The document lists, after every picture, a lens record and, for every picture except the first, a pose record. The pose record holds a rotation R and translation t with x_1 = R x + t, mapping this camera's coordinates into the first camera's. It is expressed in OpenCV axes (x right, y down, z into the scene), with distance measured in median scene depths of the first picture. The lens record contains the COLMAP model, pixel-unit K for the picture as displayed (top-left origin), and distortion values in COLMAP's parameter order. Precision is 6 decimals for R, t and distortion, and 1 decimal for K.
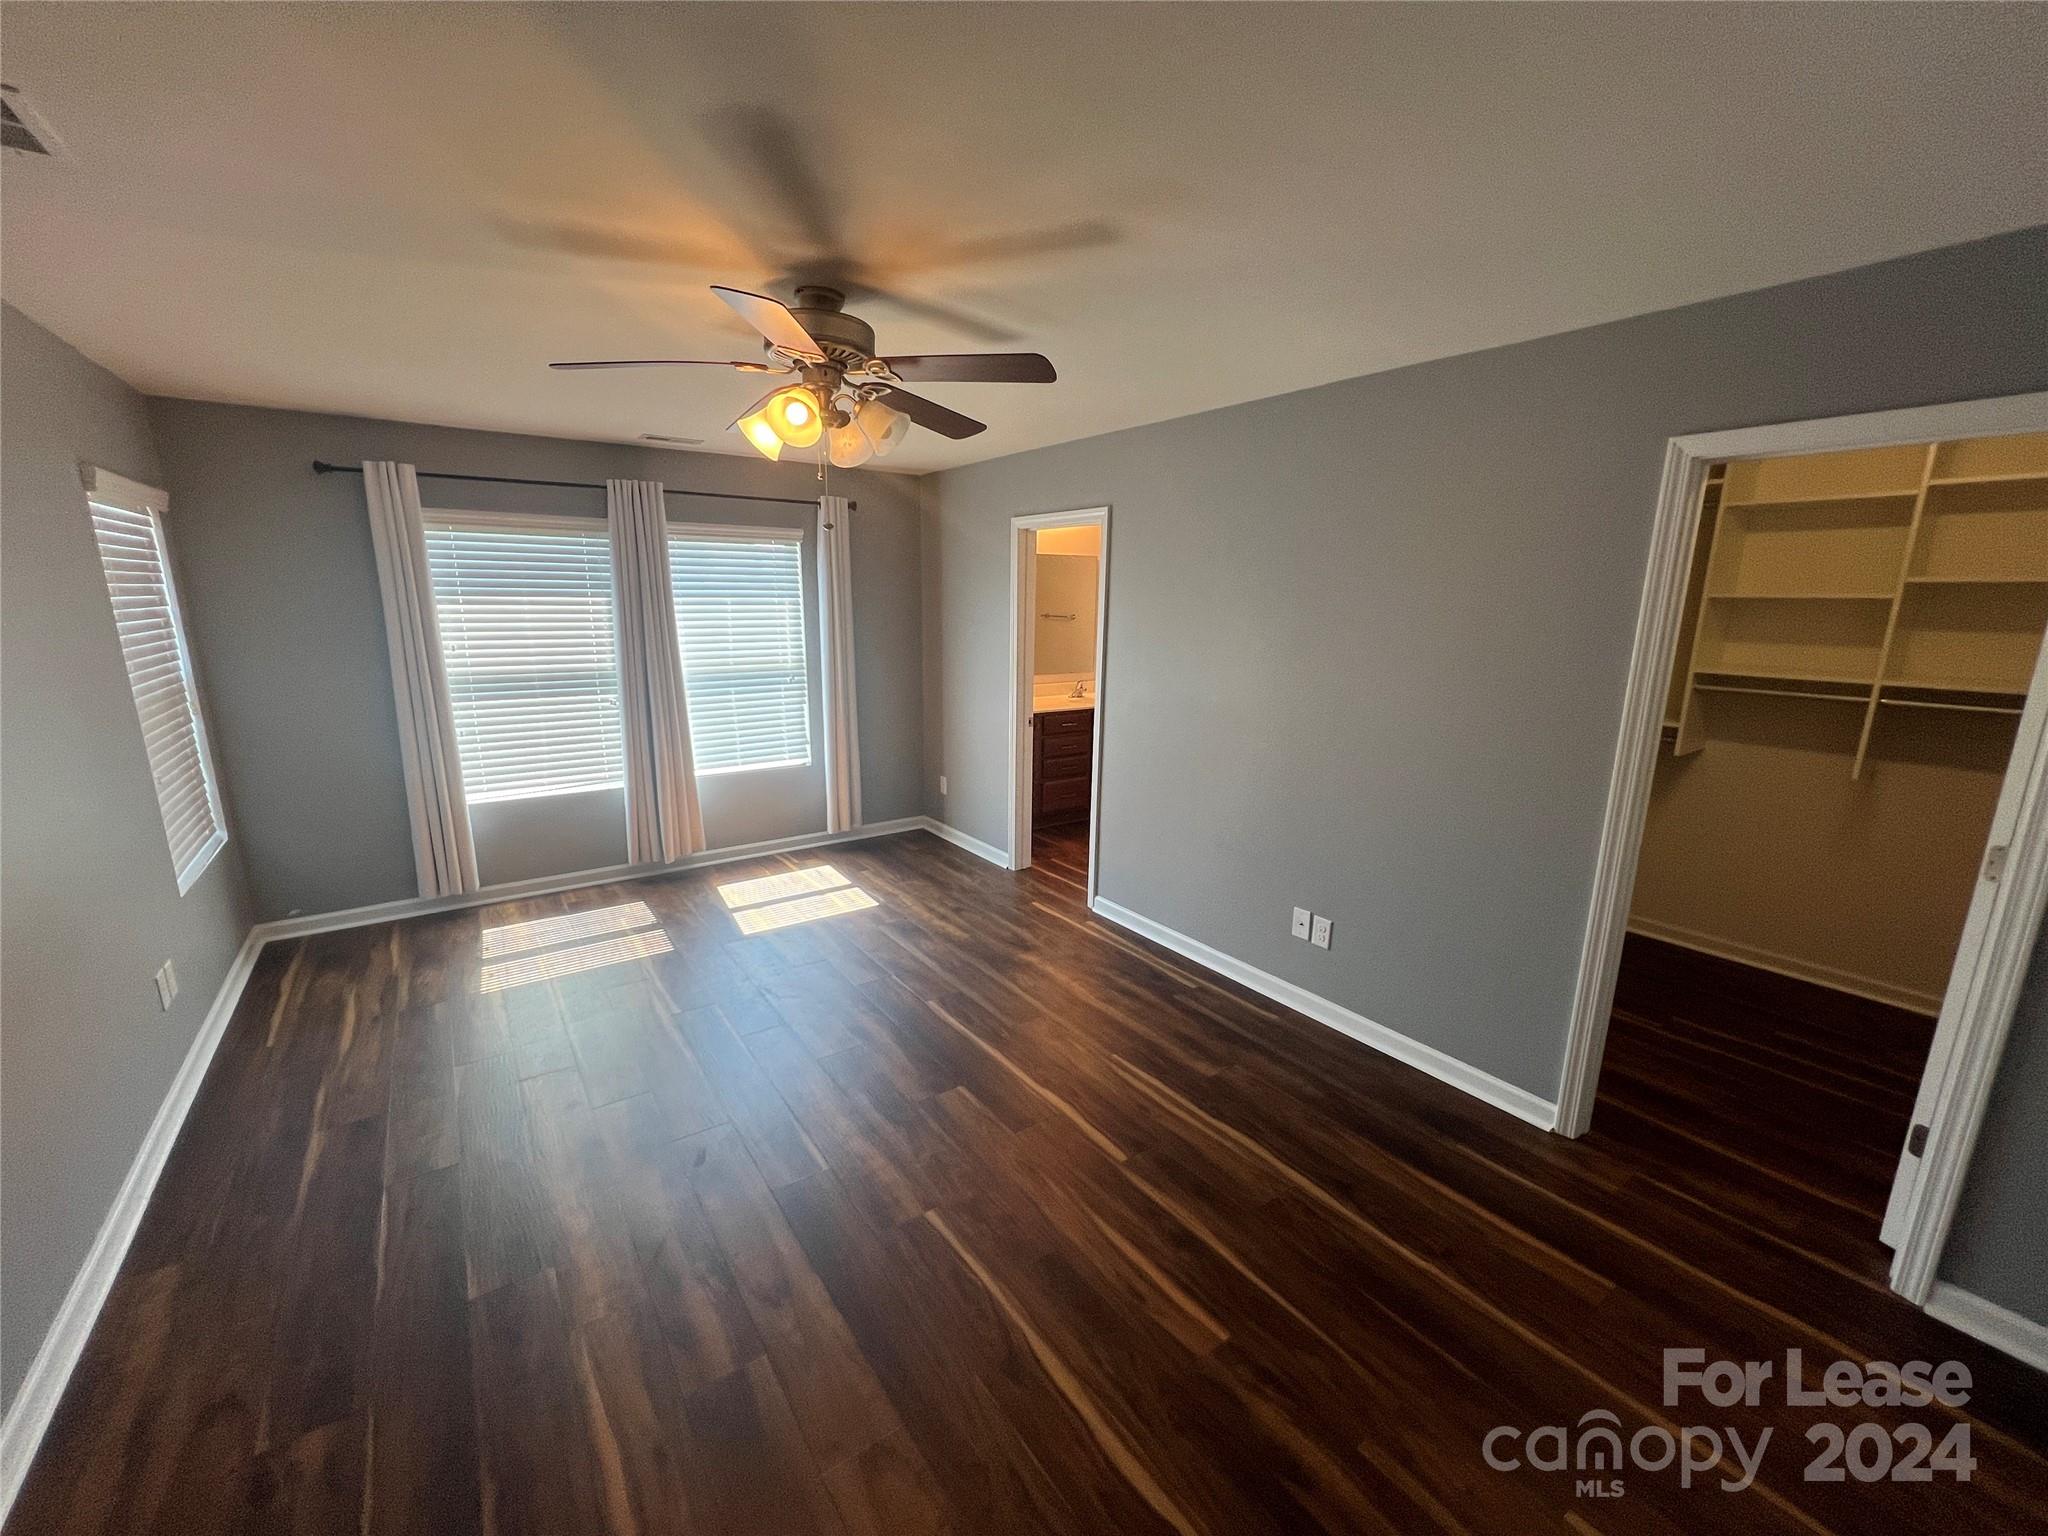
lens RADIAL K [[819.4, 0, 1042.8], [0, 819.4, 772.0], [0, 0, 1]] dist [0.023774, -0.000218]
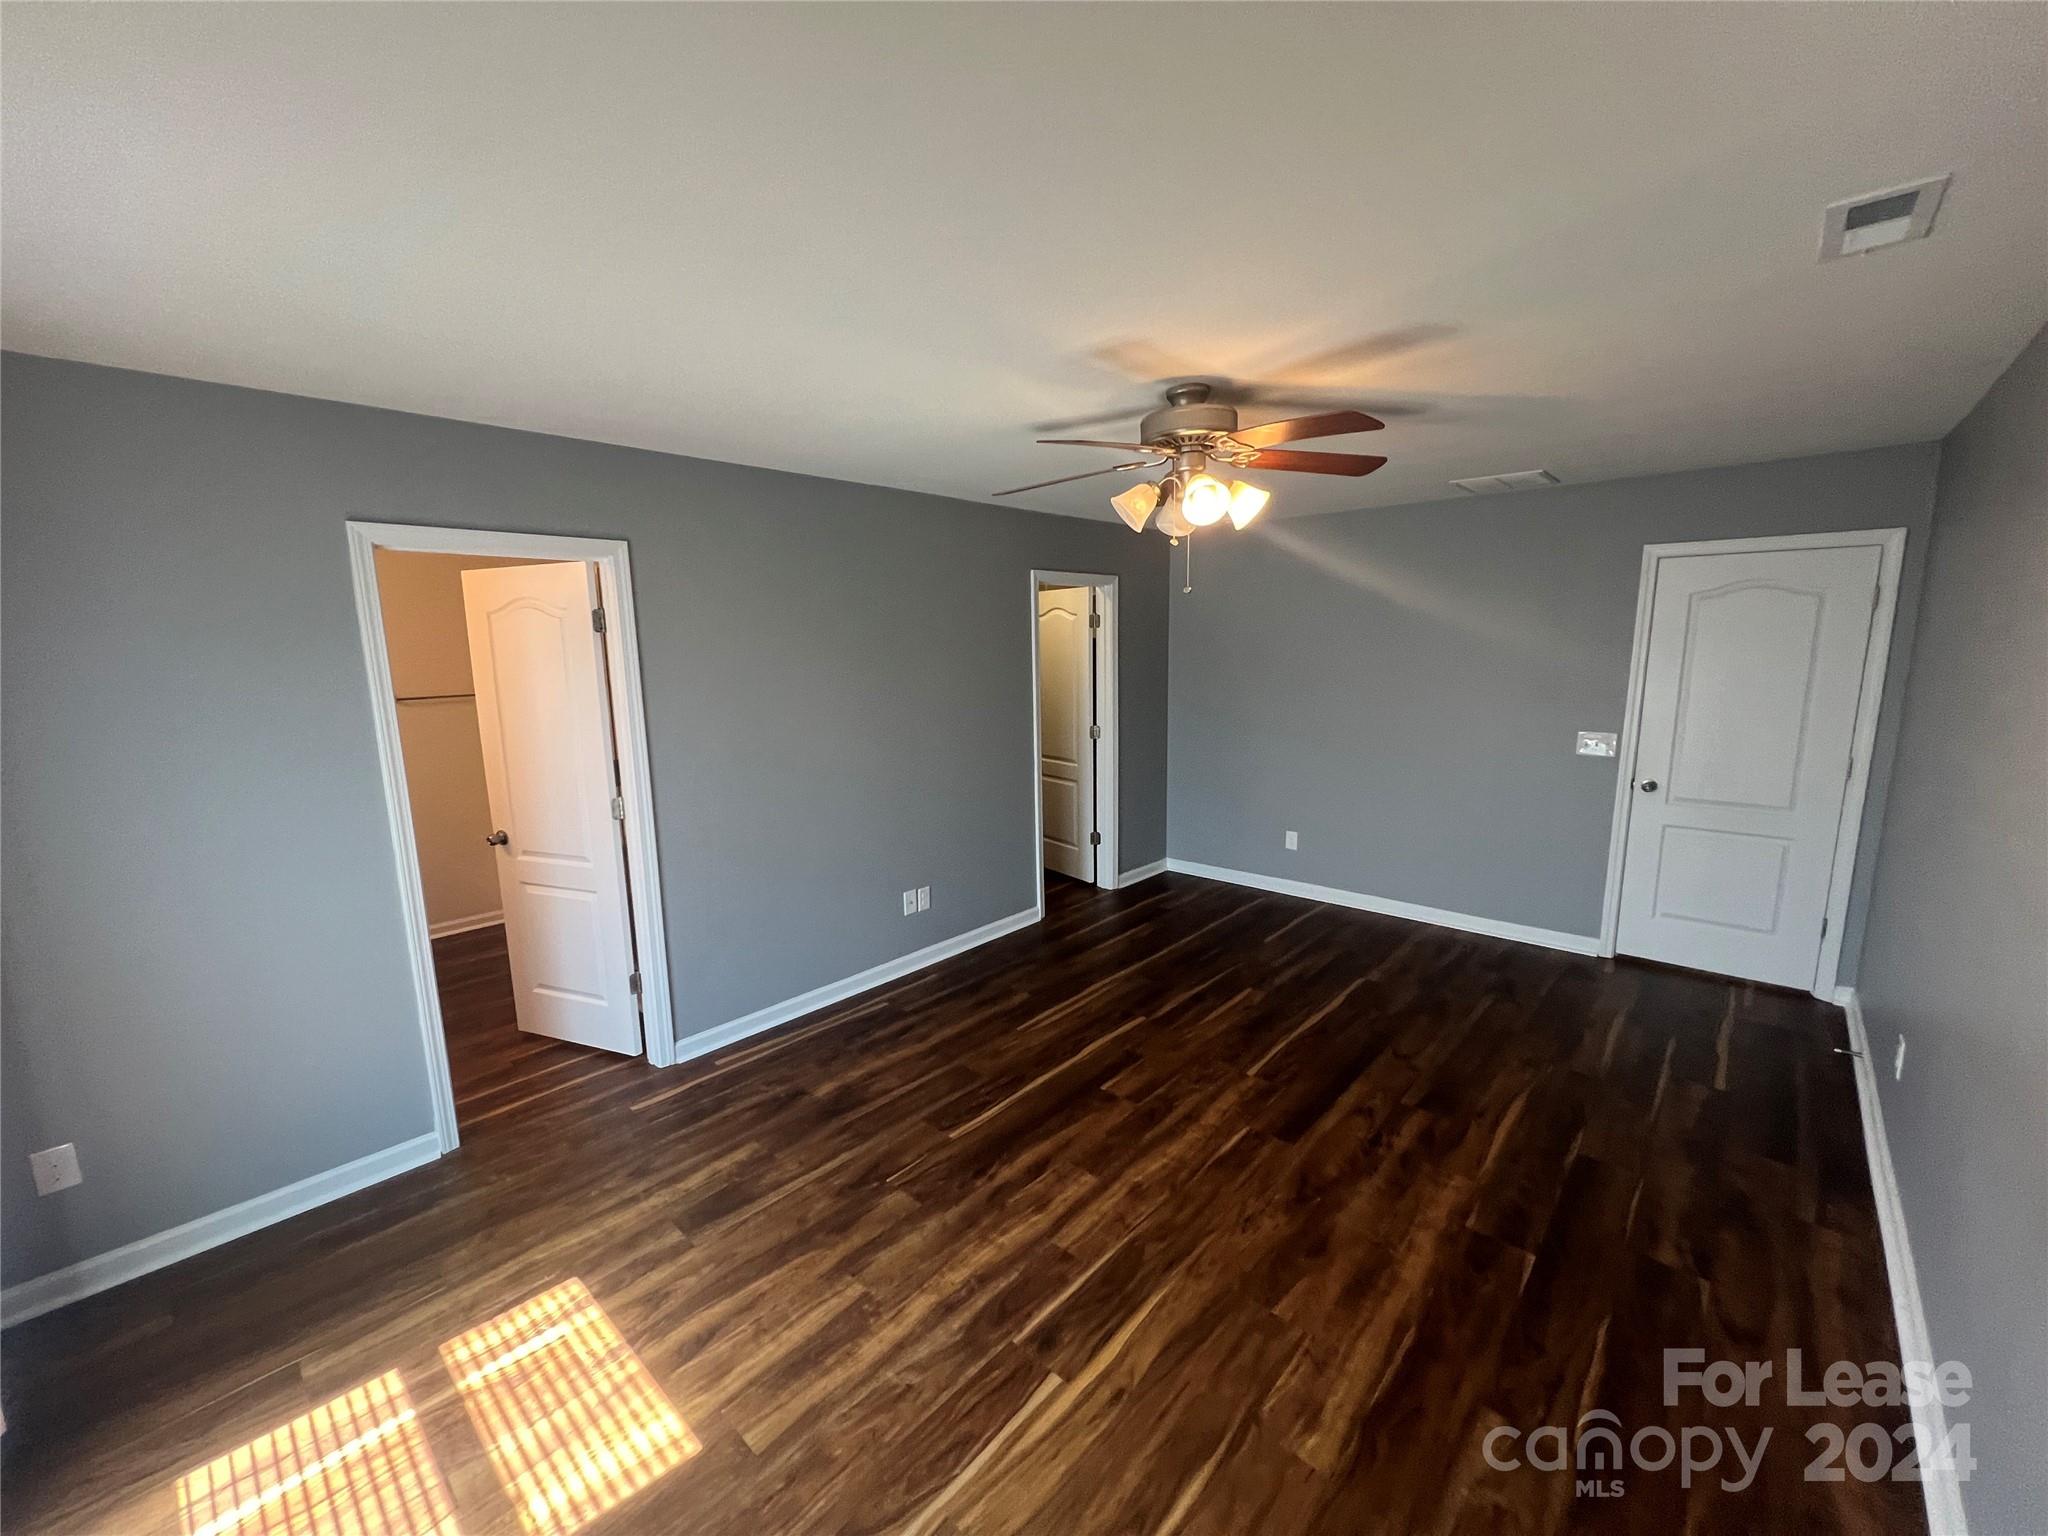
lens RADIAL K [[819.4, 0, 1015.9], [0, 819.4, 779.4], [0, 0, 1]] dist [0.023774, -0.000218]
pose [[-0.191691, -0.170931, 0.966456, -0.972691], [0.218134, 0.952668, 0.211758, -0.244302], [-0.956907, 0.251409, -0.145332, 1.058847]]
